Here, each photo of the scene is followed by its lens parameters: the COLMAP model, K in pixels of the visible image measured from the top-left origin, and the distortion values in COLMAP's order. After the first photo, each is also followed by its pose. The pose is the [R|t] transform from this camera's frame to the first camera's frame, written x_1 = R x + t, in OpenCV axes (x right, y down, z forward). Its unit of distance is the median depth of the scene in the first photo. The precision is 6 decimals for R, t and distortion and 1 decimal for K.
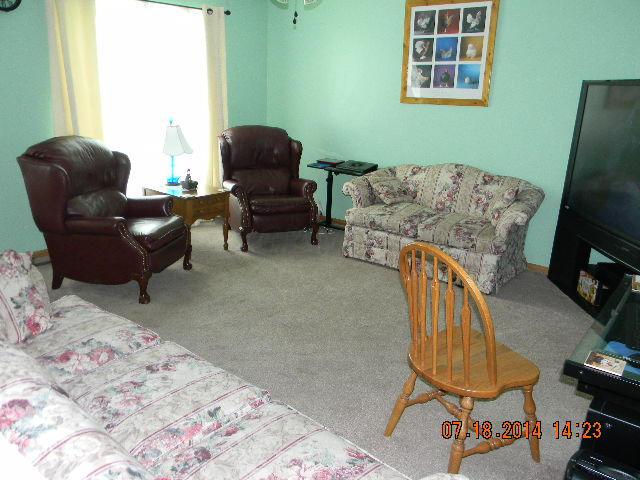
lens RADIAL K [[521.9, 0, 320.0], [0, 521.9, 240.0], [0, 0, 1]] dist [-0.007111, -0.003085]
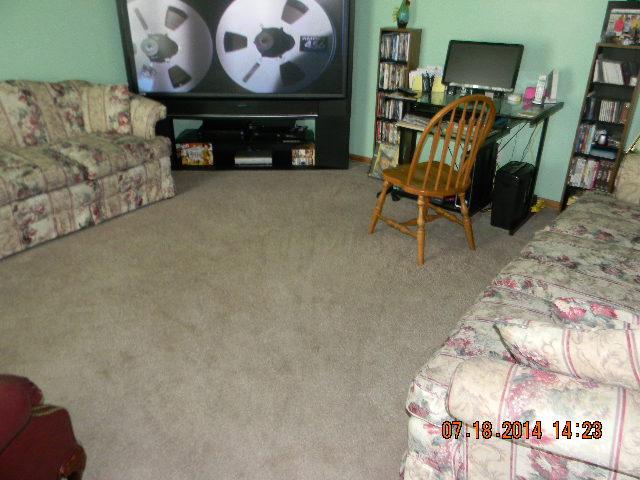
lens RADIAL K [[521.9, 0, 320.0], [0, 521.9, 240.0], [0, 0, 1]] dist [-0.007111, -0.003085]
pose [[-0.007743, -0.474627, 0.880153, -0.513863], [0.277514, 0.844585, 0.457888, -0.176860], [-0.960690, 0.247801, 0.125176, 0.567089]]
